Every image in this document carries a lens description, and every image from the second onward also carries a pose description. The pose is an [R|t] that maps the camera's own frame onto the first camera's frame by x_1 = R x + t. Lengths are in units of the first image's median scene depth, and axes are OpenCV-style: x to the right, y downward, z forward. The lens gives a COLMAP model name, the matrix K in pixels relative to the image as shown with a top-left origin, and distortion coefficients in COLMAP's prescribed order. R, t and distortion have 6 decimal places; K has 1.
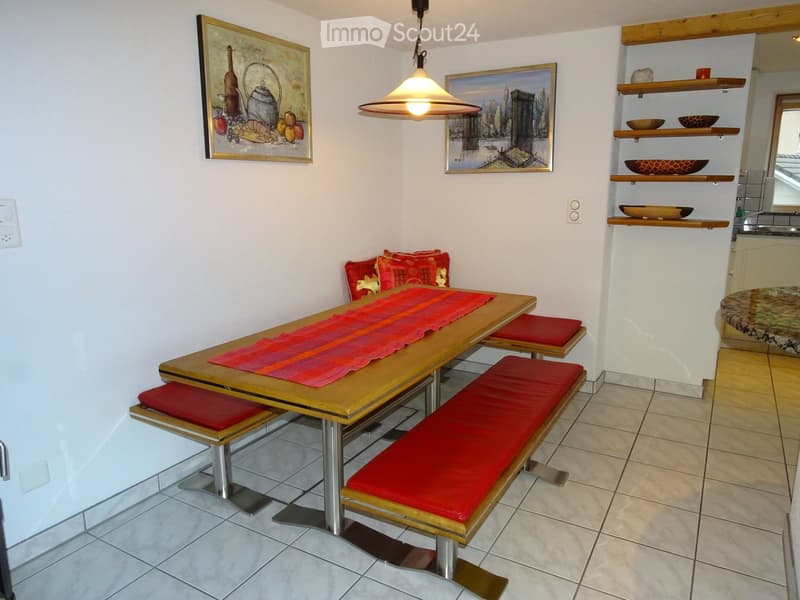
lens RADIAL K [[575.5, 0, 399.8], [0, 575.5, 296.6], [0, 0, 1]] dist [0.008411, -0.003245]
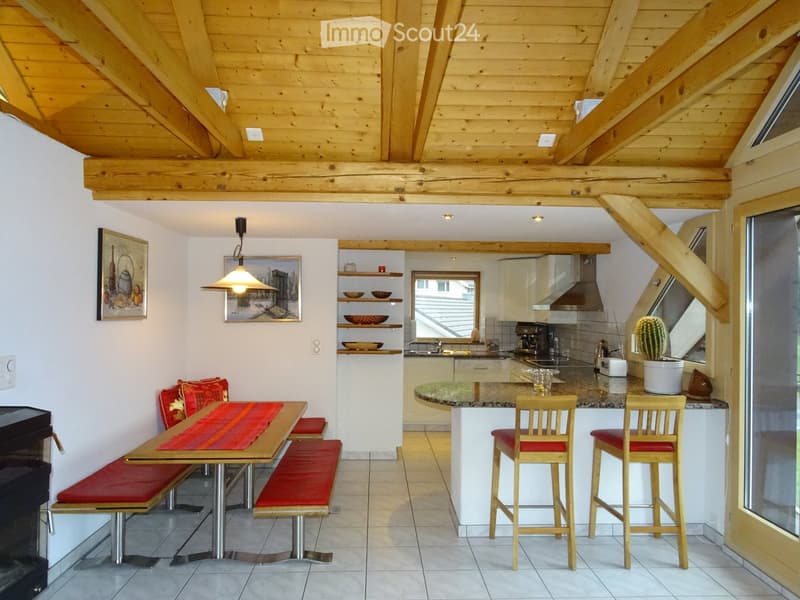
lens RADIAL K [[575.5, 0, 401.6], [0, 575.5, 303.4], [0, 0, 1]] dist [0.008411, -0.003245]
pose [[0.841890, 0.008939, 0.539576, -0.365941], [0.102809, 0.978894, -0.176628, 0.038618], [-0.529766, 0.204174, 0.823201, -0.455668]]
